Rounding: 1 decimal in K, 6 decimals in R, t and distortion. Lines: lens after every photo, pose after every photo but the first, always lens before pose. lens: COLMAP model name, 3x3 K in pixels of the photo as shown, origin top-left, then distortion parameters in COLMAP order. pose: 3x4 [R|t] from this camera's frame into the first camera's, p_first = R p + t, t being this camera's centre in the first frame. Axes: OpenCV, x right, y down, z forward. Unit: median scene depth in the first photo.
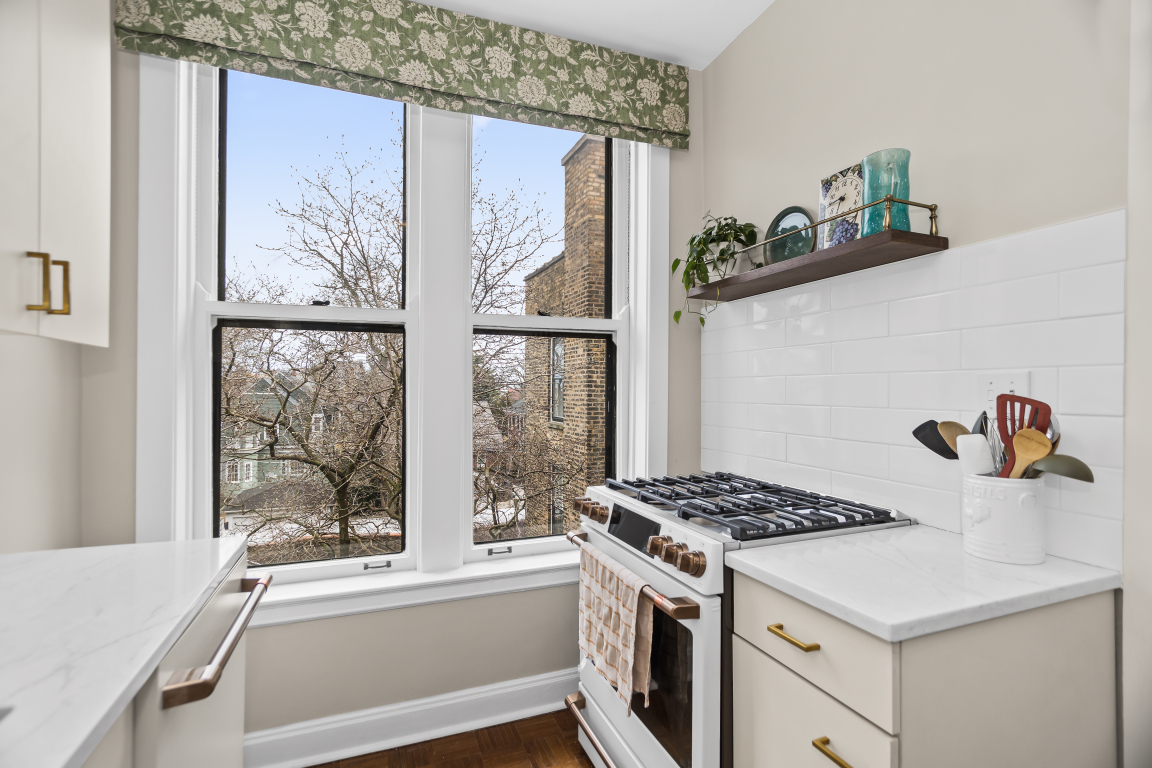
lens RADIAL K [[545.0, 0, 571.9], [0, 545.0, 384.7], [0, 0, 1]] dist [-0.006444, 0.001274]
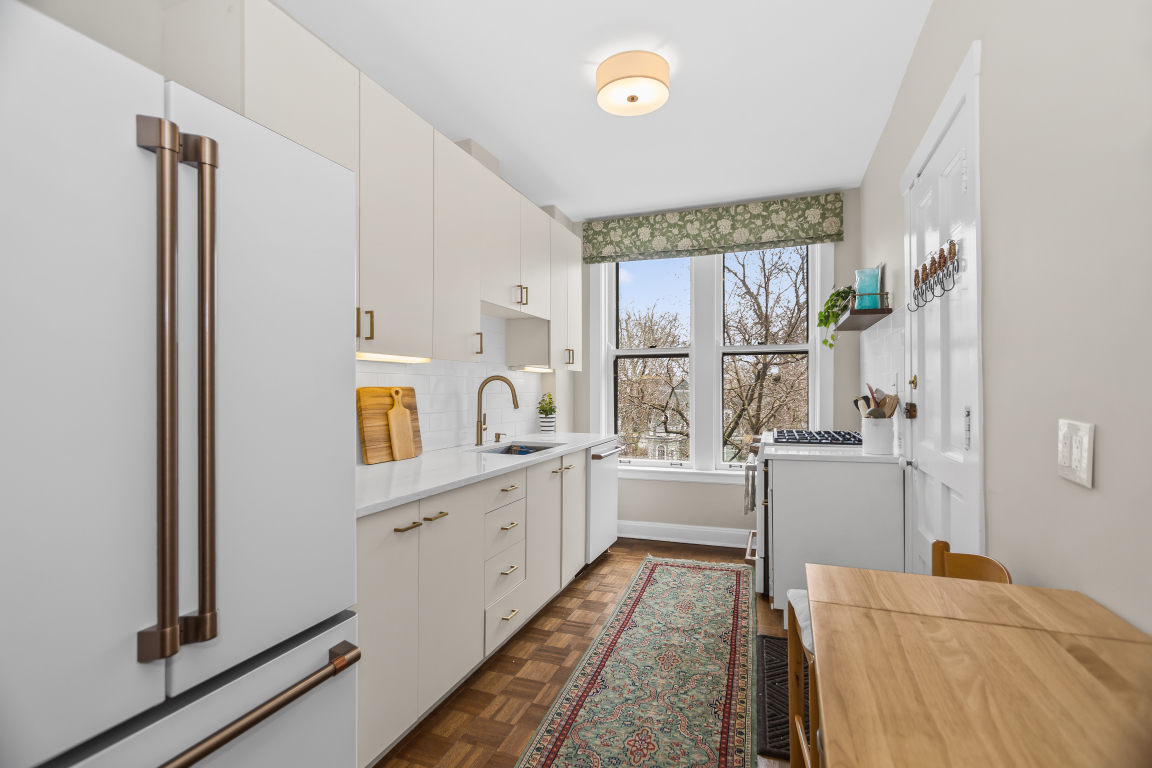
lens RADIAL K [[545.0, 0, 571.9], [0, 545.0, 384.7], [0, 0, 1]] dist [-0.006444, 0.001274]
pose [[0.746157, -0.004989, -0.665752, 0.790448], [0.008334, 0.999964, 0.001847, 0.002374], [0.665718, -0.006927, 0.746171, -0.917190]]
